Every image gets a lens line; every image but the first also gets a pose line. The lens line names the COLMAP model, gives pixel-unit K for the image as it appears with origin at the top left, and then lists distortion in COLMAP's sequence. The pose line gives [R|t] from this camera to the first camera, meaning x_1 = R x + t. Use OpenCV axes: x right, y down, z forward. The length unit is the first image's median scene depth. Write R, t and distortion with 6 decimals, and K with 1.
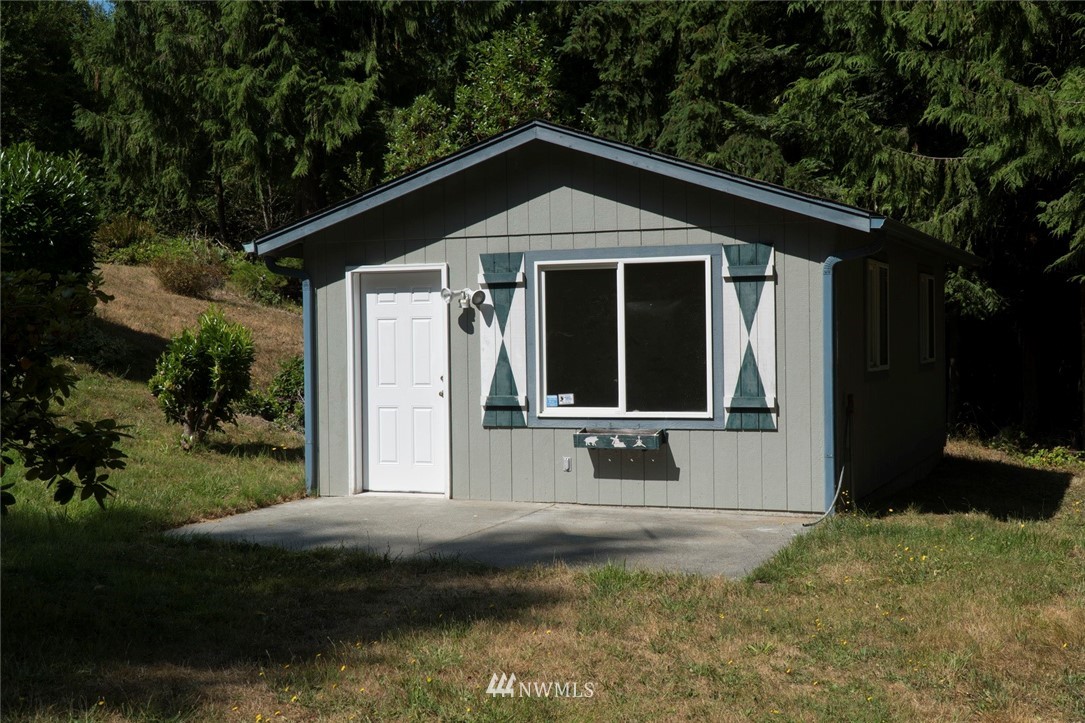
lens RADIAL K [[1480.3, 0, 537.1], [0, 1480.3, 361.6], [0, 0, 1]] dist [0.082075, 0.000000]
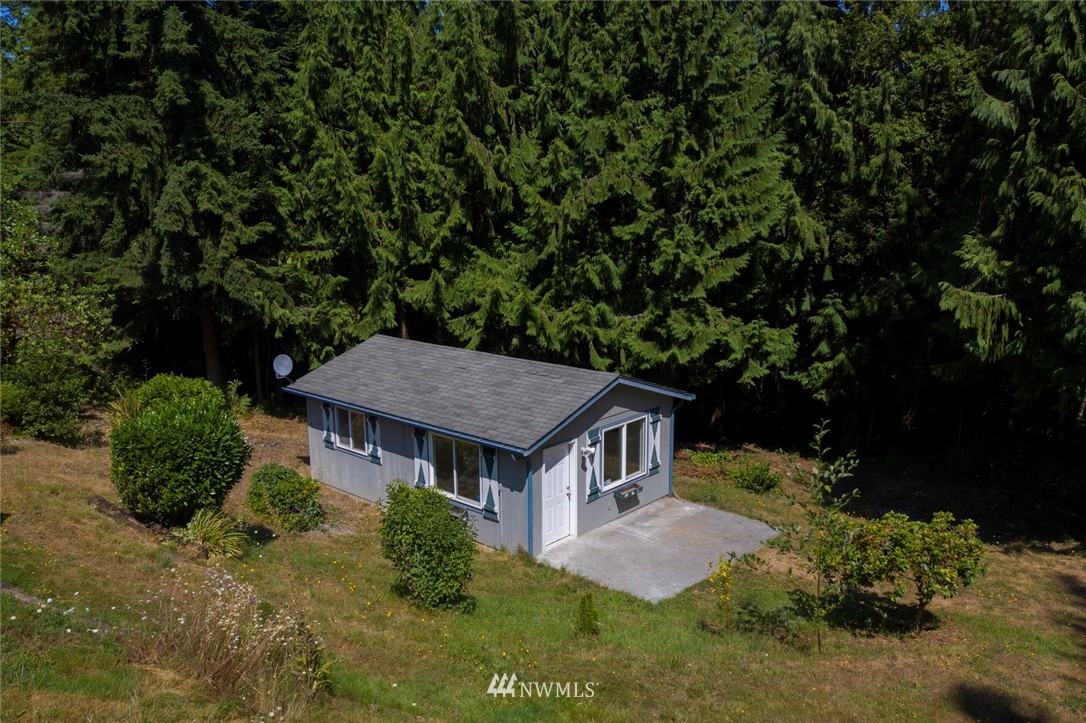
lens RADIAL K [[856.0, 0, 535.3], [0, 856.0, 358.7], [0, 0, 1]] dist [-0.035865, 0.029495]
pose [[0.349455, -0.170828, 0.921249, -1.279382], [0.021953, 0.984462, 0.174222, -0.420982], [-0.936696, -0.040658, 0.347775, 0.629142]]
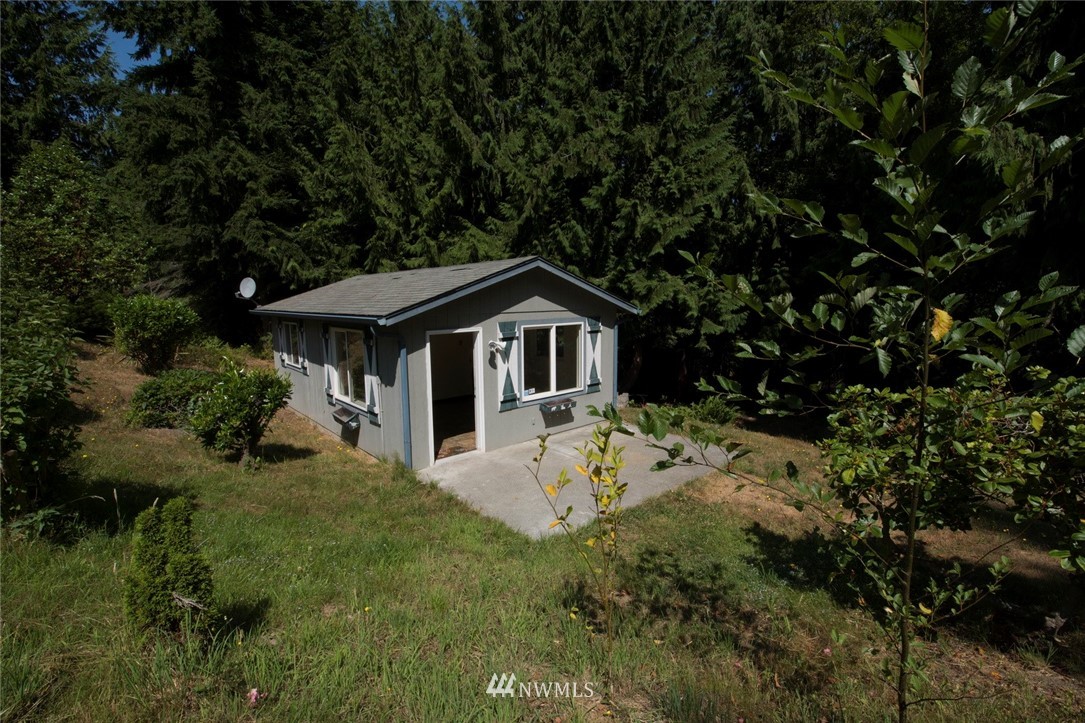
lens RADIAL K [[475.8, 0, 541.4], [0, 475.8, 358.0], [0, 0, 1]] dist [-0.030146, 0.002159]
pose [[0.440354, -0.104285, 0.891747, -0.567938], [0.019513, 0.994108, 0.106620, -0.092572], [-0.897612, -0.029550, 0.439795, 0.690438]]
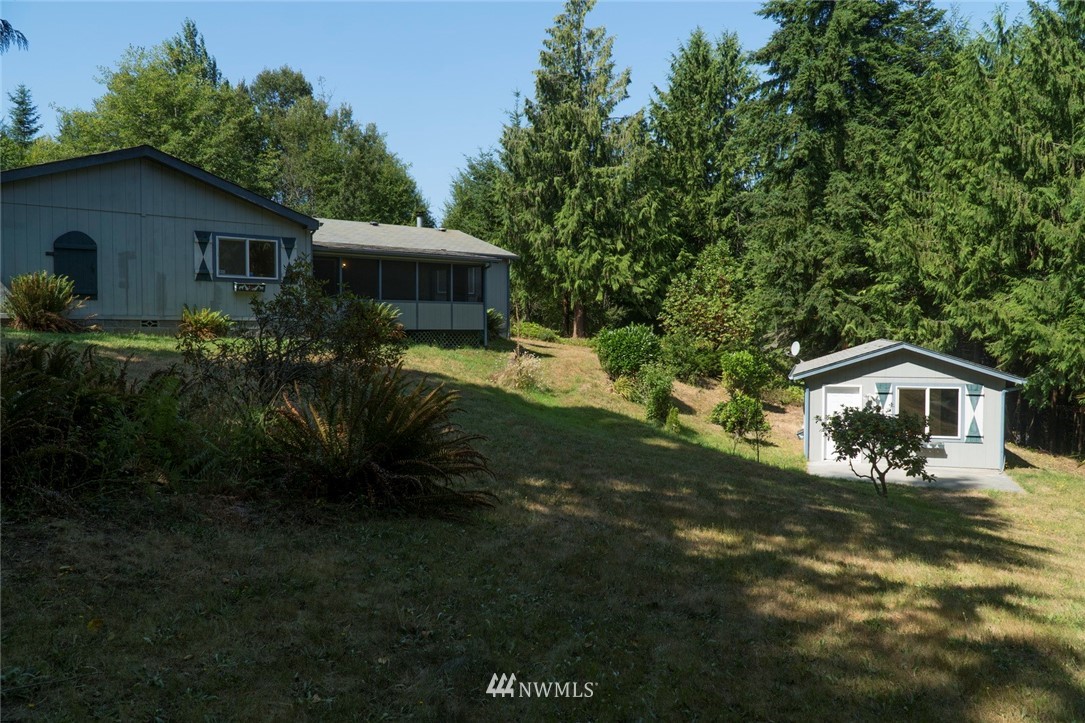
lens RADIAL K [[855.9, 0, 543.7], [0, 855.9, 364.3], [0, 0, 1]] dist [-0.000518, 0.006893]
pose [[0.997417, 0.009430, 0.071213, -0.853868], [-0.011029, 0.999695, 0.022095, -0.143410], [-0.070982, -0.022824, 0.997216, -0.711767]]
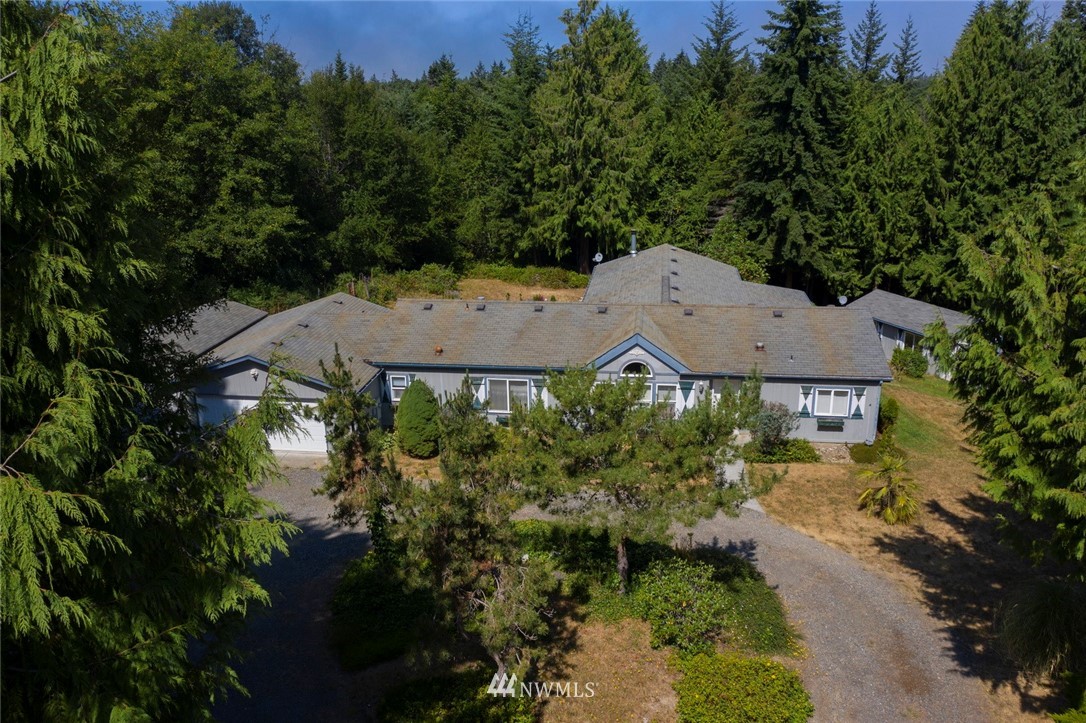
lens RADIAL K [[856.0, 0, 541.9], [0, 856.0, 362.7], [0, 0, 1]] dist [-0.035865, 0.029495]
pose [[0.696126, -0.224293, 0.681984, -3.939250], [0.018121, 0.955131, 0.295630, -1.113379], [-0.717691, -0.193437, 0.668956, -0.180502]]
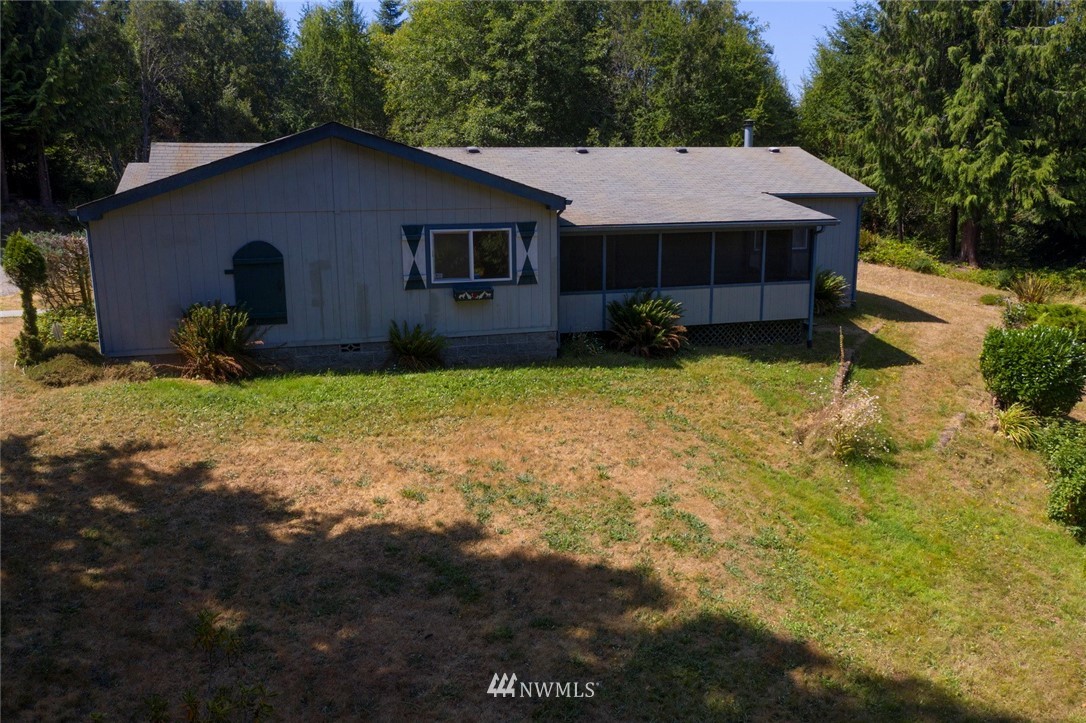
lens RADIAL K [[856.0, 0, 552.3], [0, 856.0, 359.5], [0, 0, 1]] dist [-0.035865, 0.029495]
pose [[0.939697, 0.078096, -0.332973, -0.768525], [-0.009261, 0.979033, 0.203490, -0.414708], [0.341883, -0.188135, 0.920718, -0.150805]]
